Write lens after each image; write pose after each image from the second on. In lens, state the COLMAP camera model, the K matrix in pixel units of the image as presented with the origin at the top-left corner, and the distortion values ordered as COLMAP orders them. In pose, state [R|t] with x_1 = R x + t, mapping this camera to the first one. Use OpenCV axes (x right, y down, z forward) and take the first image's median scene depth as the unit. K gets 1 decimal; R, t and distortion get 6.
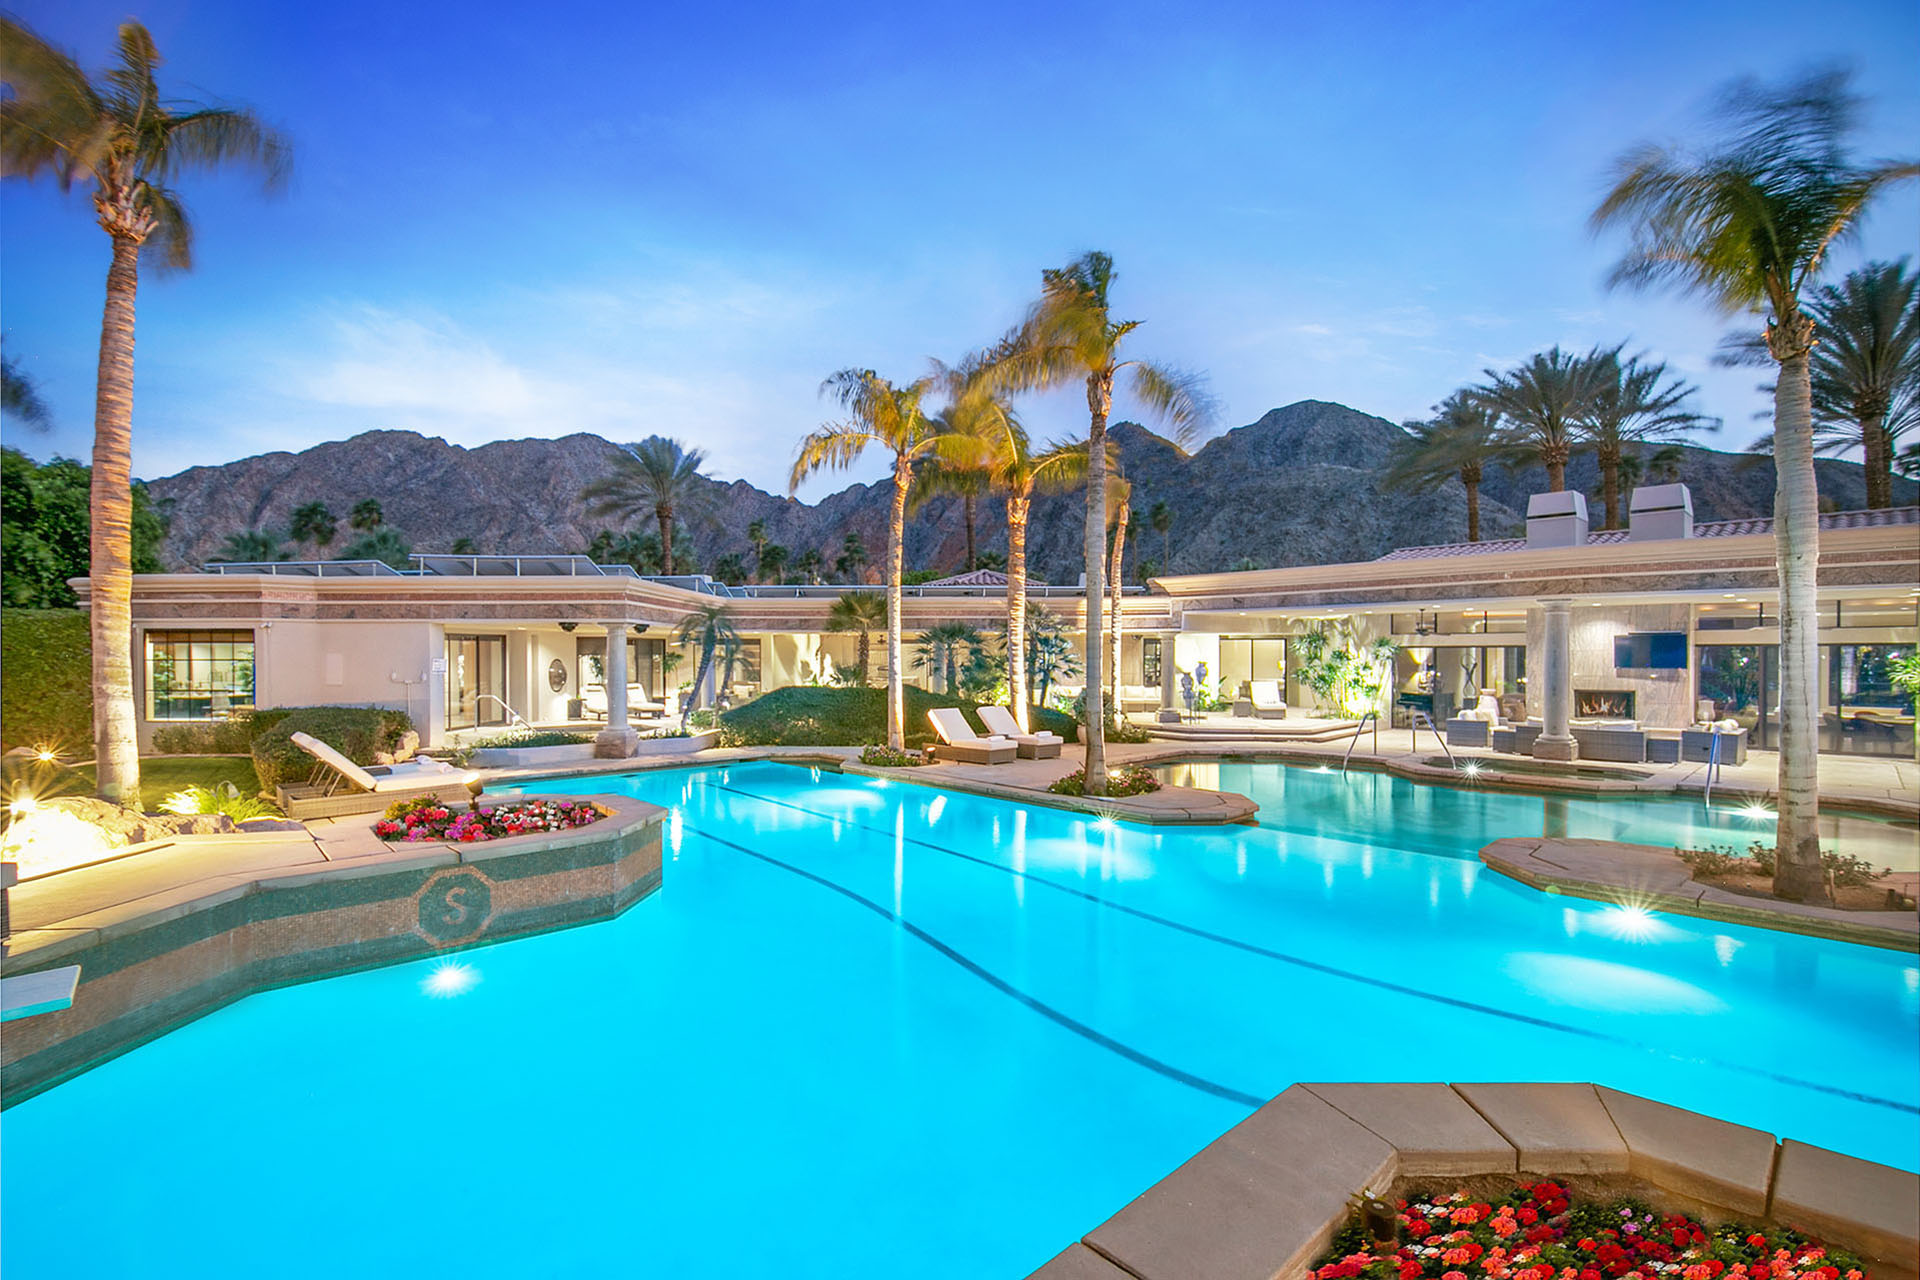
lens RADIAL K [[866.1, 0, 952.7], [0, 866.1, 652.0], [0, 0, 1]] dist [-0.014886, -0.000371]
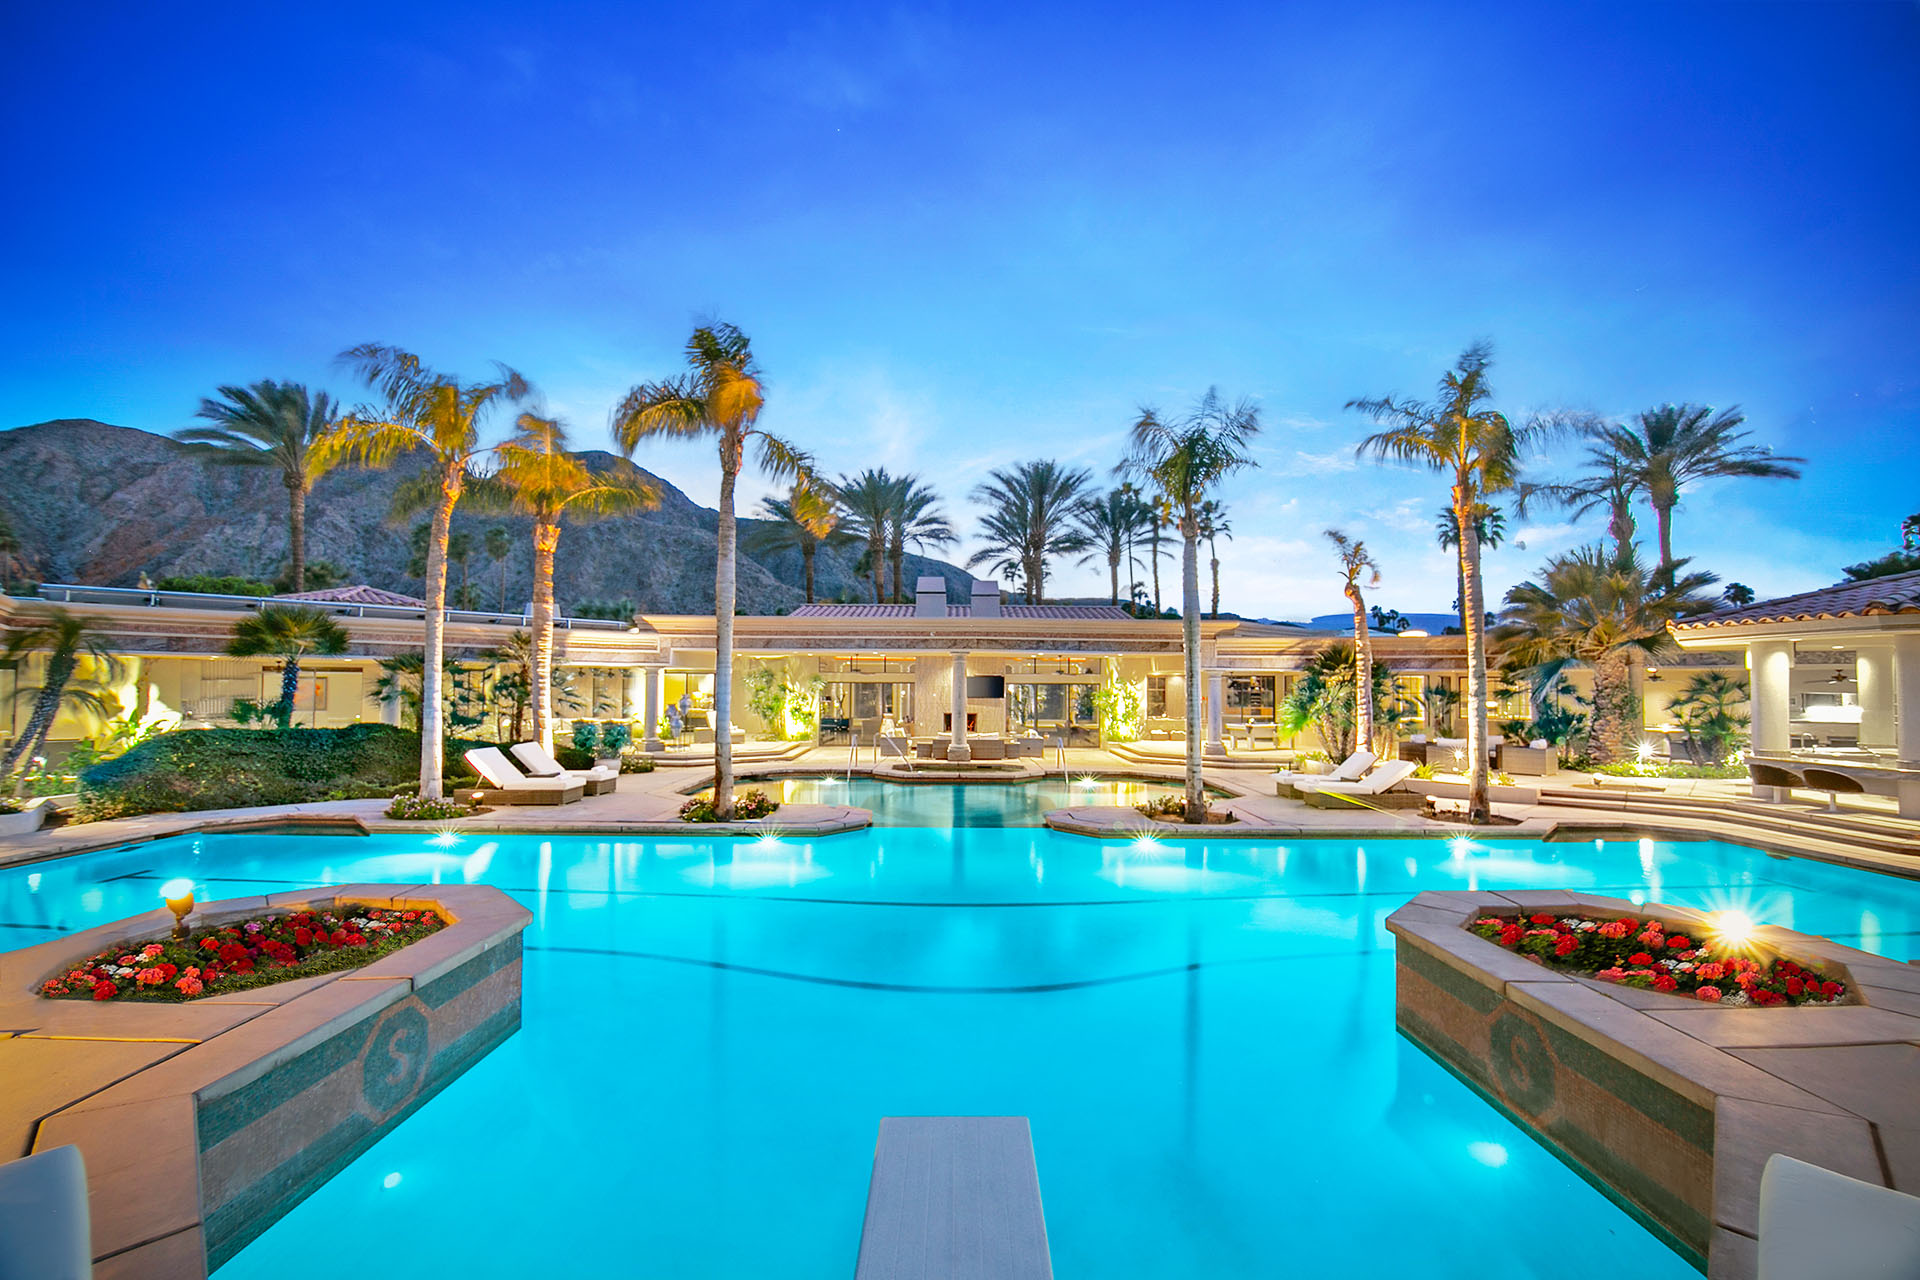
lens RADIAL K [[786.1, 0, 963.1], [0, 786.1, 664.8], [0, 0, 1]] dist [-0.010377, -0.000915]
pose [[0.674756, 0.024823, 0.737623, -0.244047], [-0.008594, 0.999631, -0.025779, -0.004010], [-0.737990, 0.011055, 0.674721, 0.074681]]
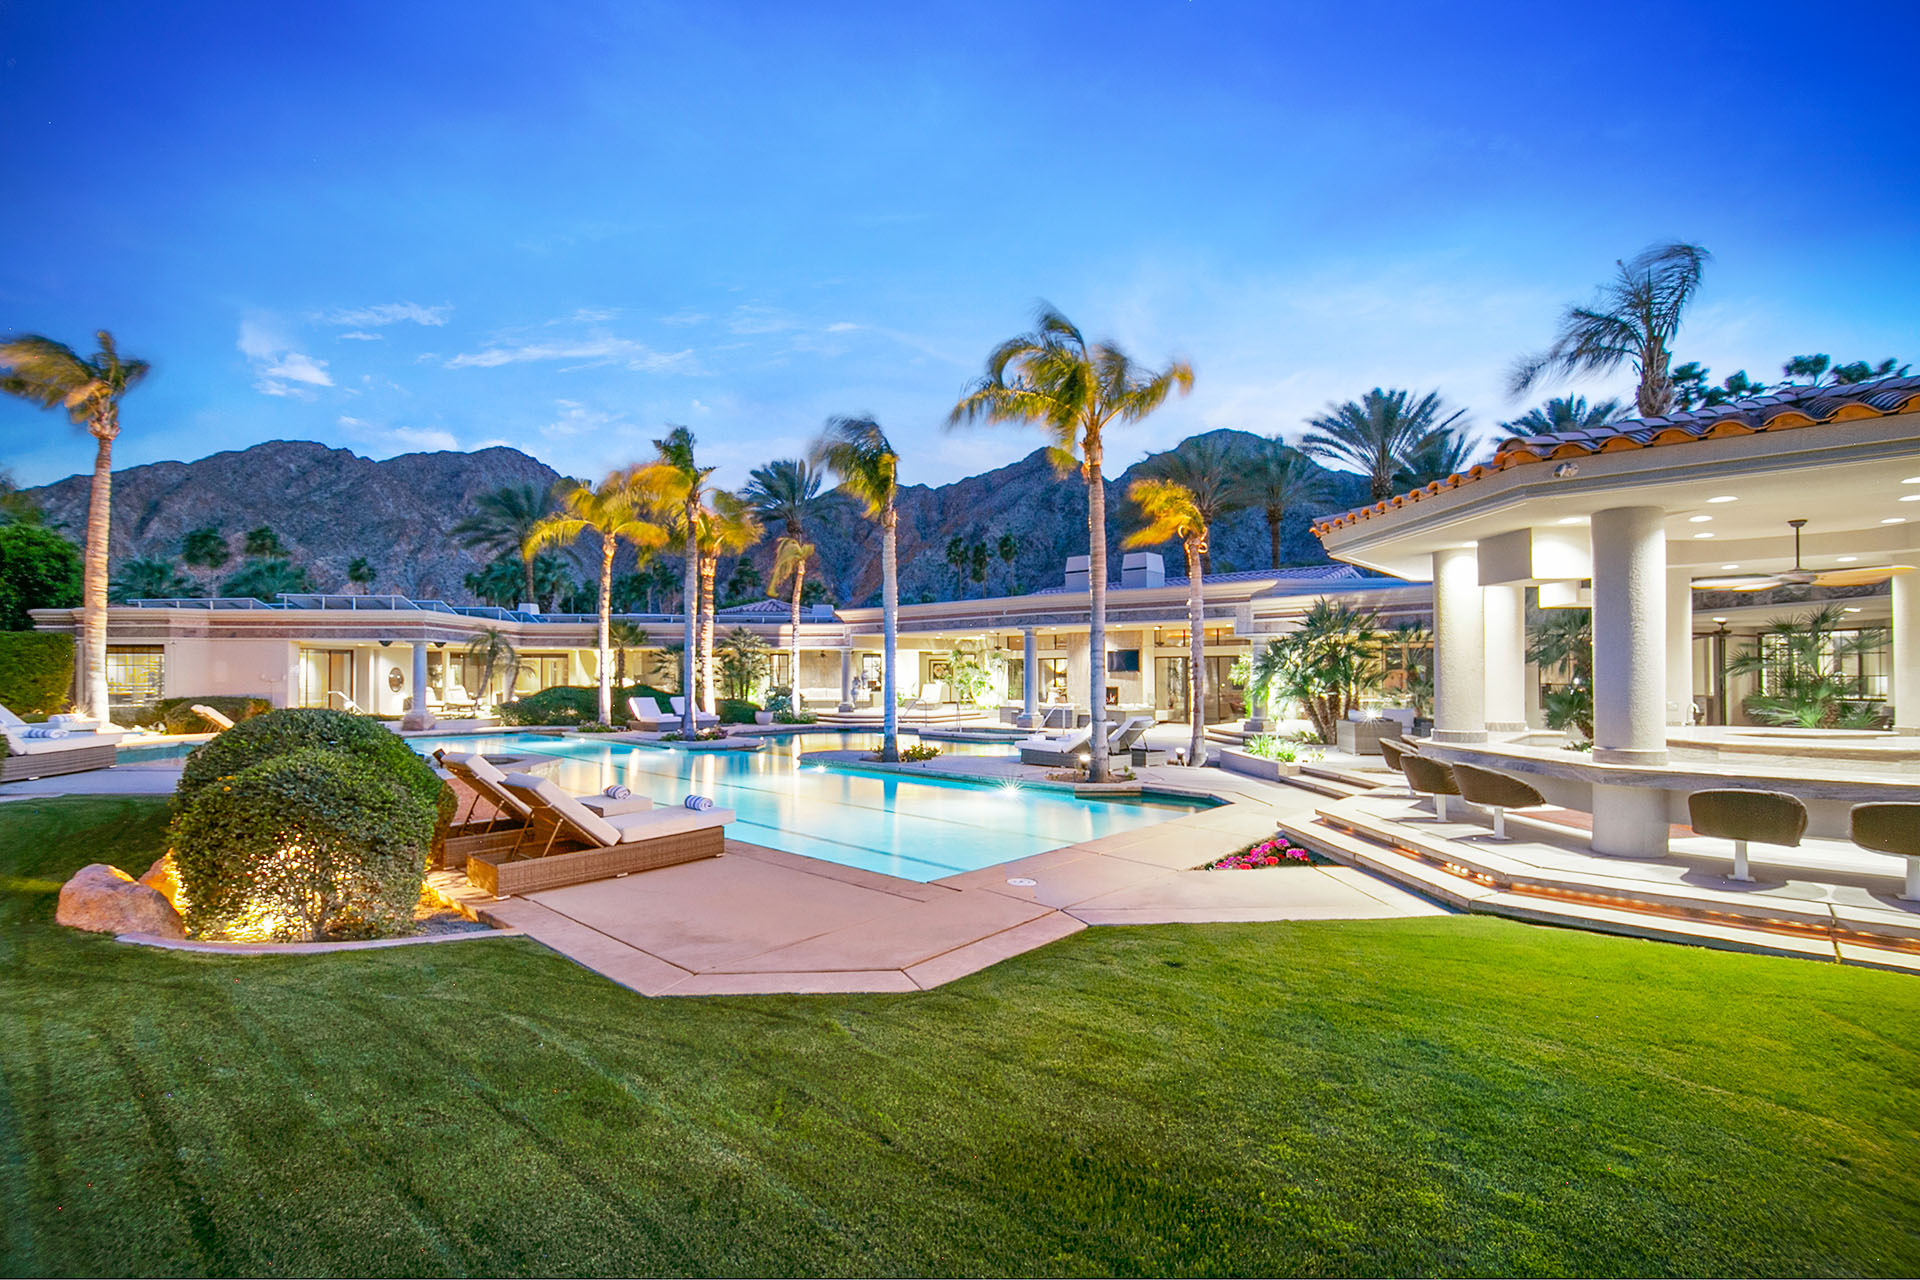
lens RADIAL K [[866.1, 0, 956.3], [0, 866.1, 653.3], [0, 0, 1]] dist [-0.014886, -0.000371]
pose [[0.996702, 0.001294, 0.081137, 0.371584], [0.000348, 0.999796, -0.020216, 0.015806], [-0.081146, 0.020177, 0.996498, -0.503036]]
